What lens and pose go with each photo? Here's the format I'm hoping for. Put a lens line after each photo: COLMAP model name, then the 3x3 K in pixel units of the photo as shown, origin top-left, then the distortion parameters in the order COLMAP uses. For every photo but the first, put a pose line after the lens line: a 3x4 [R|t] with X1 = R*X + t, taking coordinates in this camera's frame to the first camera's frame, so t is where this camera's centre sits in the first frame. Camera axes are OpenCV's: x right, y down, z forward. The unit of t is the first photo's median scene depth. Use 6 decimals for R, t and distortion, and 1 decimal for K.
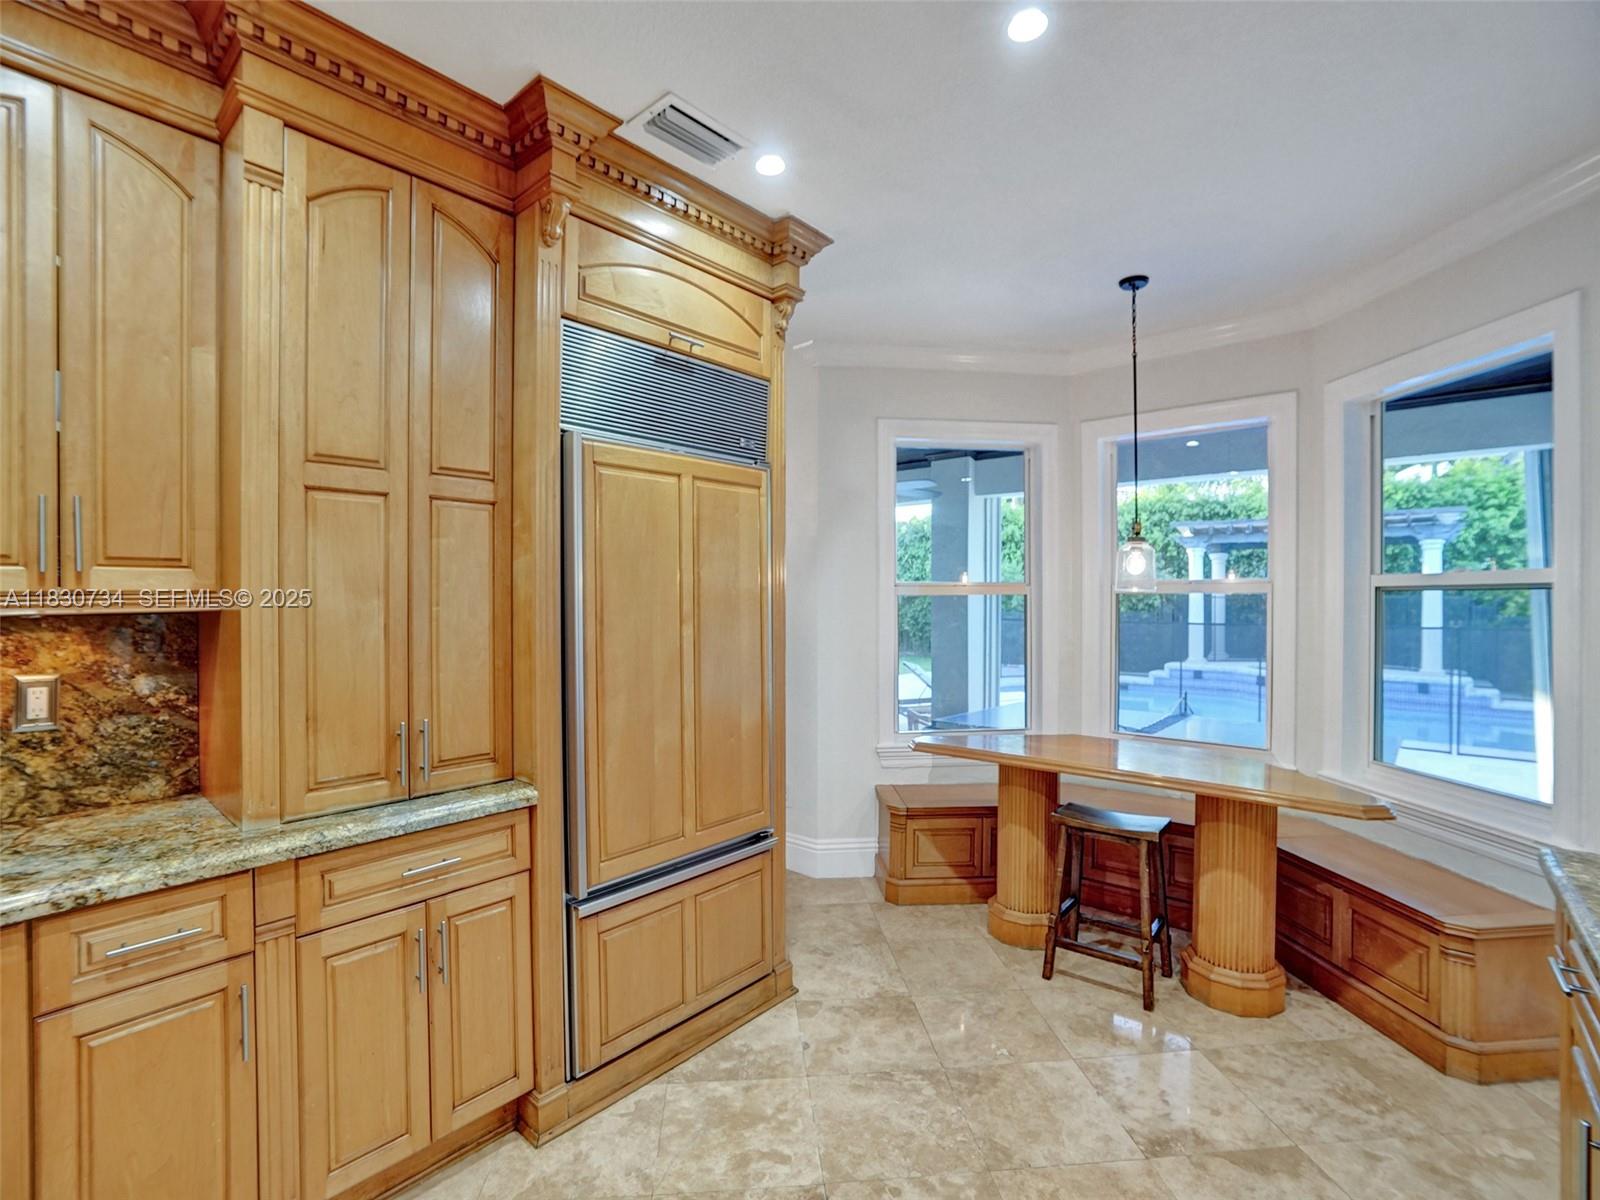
lens RADIAL K [[742.1, 0, 788.8], [0, 742.1, 604.3], [0, 0, 1]] dist [-0.072556, 0.031263]
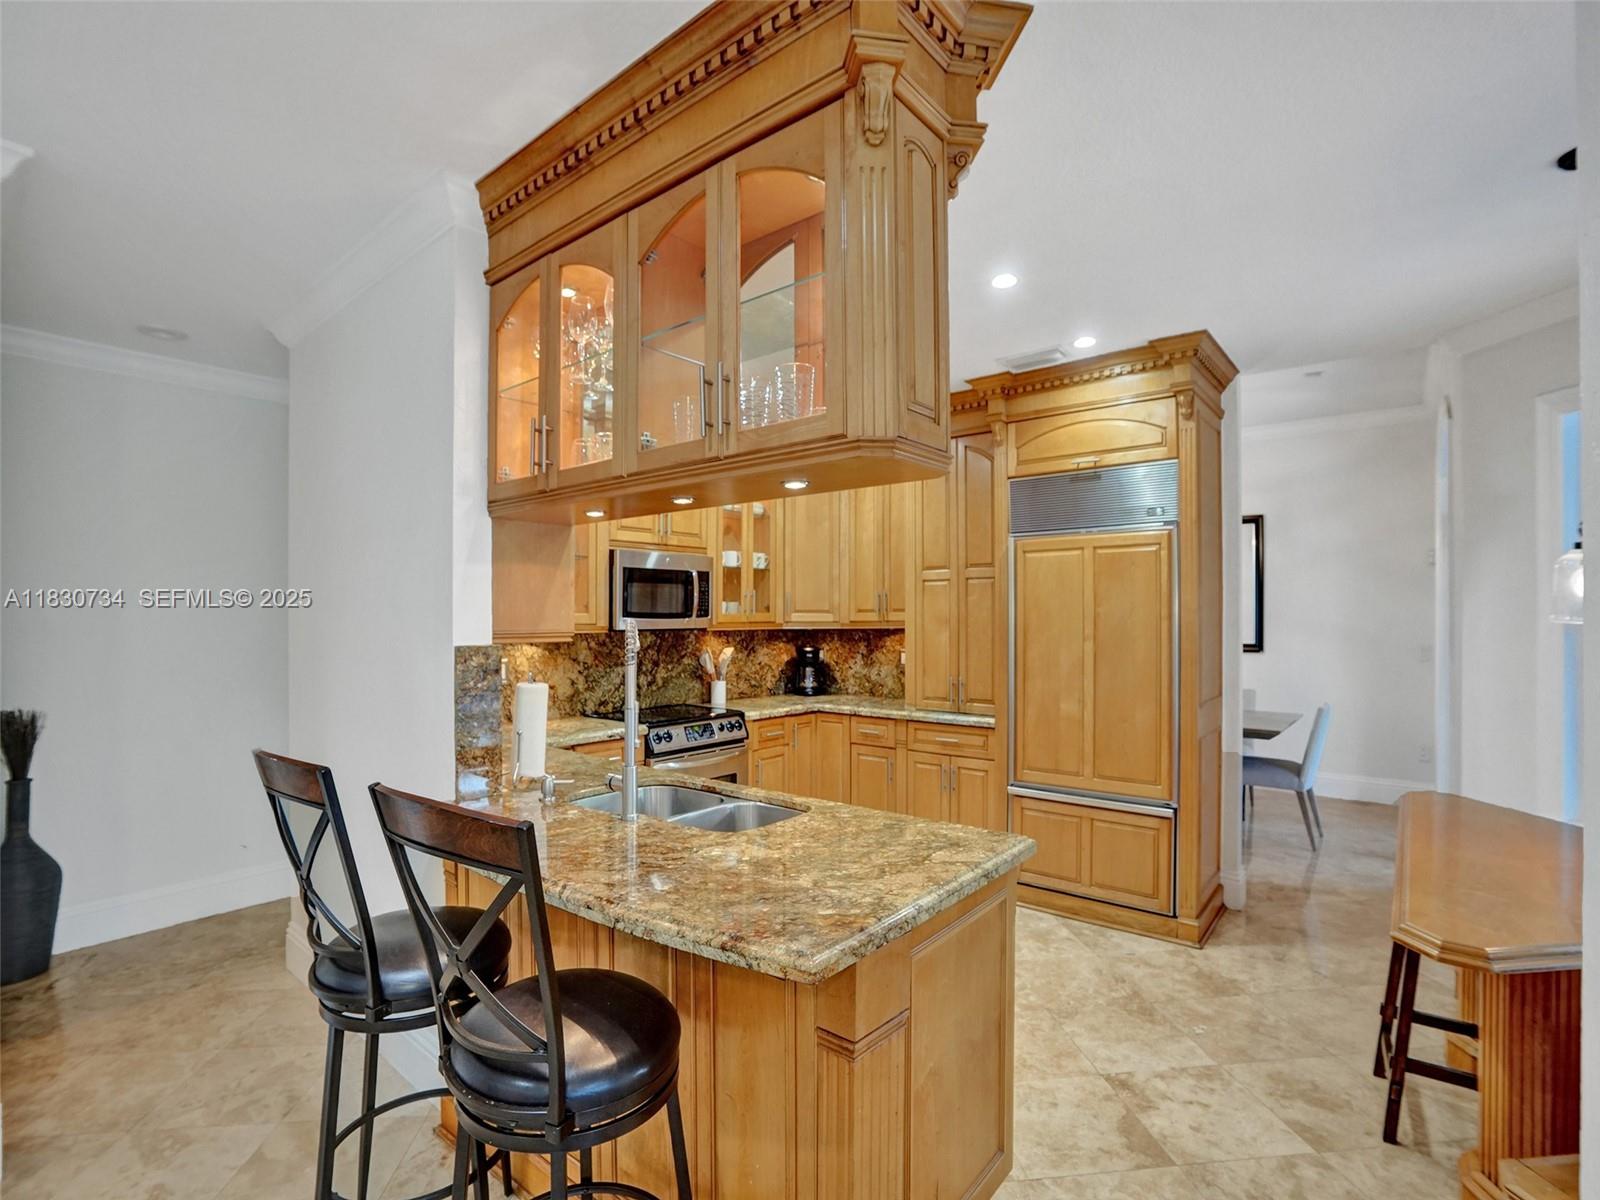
lens RADIAL K [[762.8, 0, 795.2], [0, 762.8, 608.1], [0, 0, 1]] dist [-0.076871, 0.035413]
pose [[0.023248, -0.010297, -0.999677, 1.710879], [-0.009446, 0.999900, -0.010519, -0.025746], [0.999685, 0.009688, 0.023149, 0.401351]]
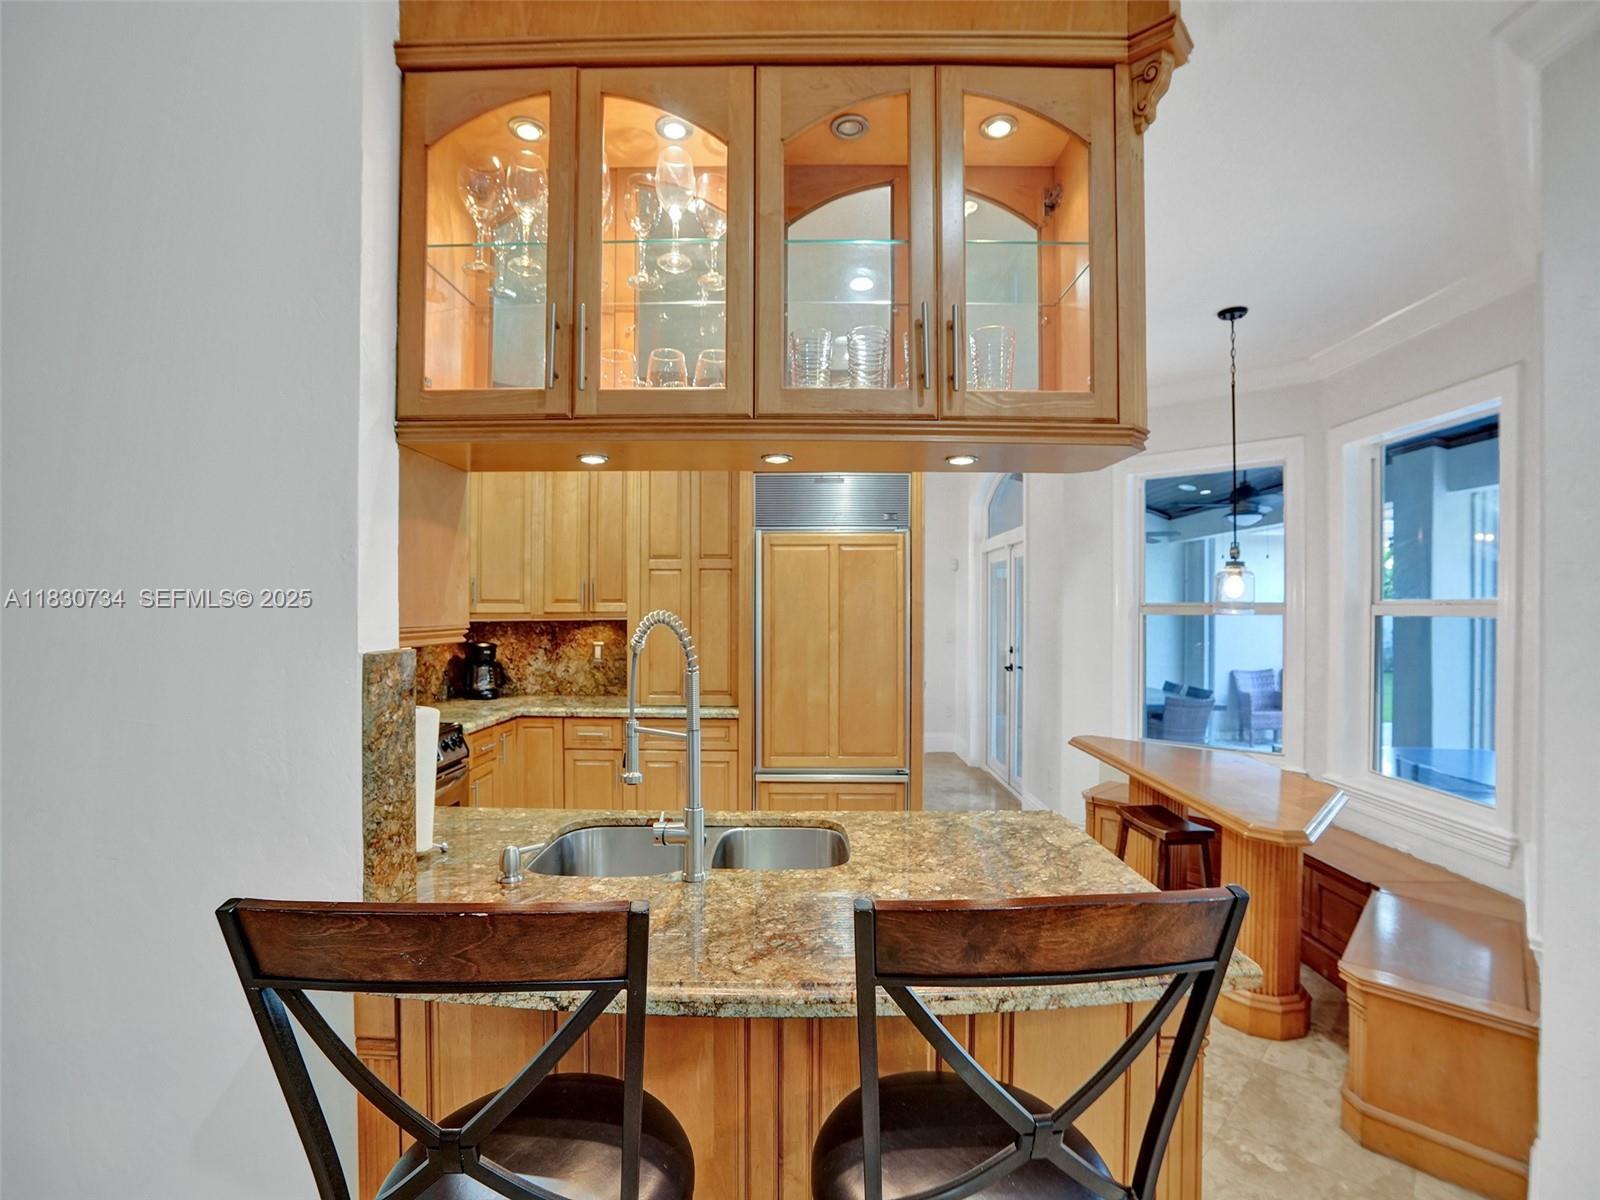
lens RADIAL K [[742.1, 0, 788.8], [0, 742.1, 604.3], [0, 0, 1]] dist [-0.072556, 0.031263]
pose [[0.639534, -0.001483, -0.768762, 1.307004], [-0.012124, 0.999854, -0.012015, -0.016609], [0.768667, 0.017004, 0.639423, -0.202064]]
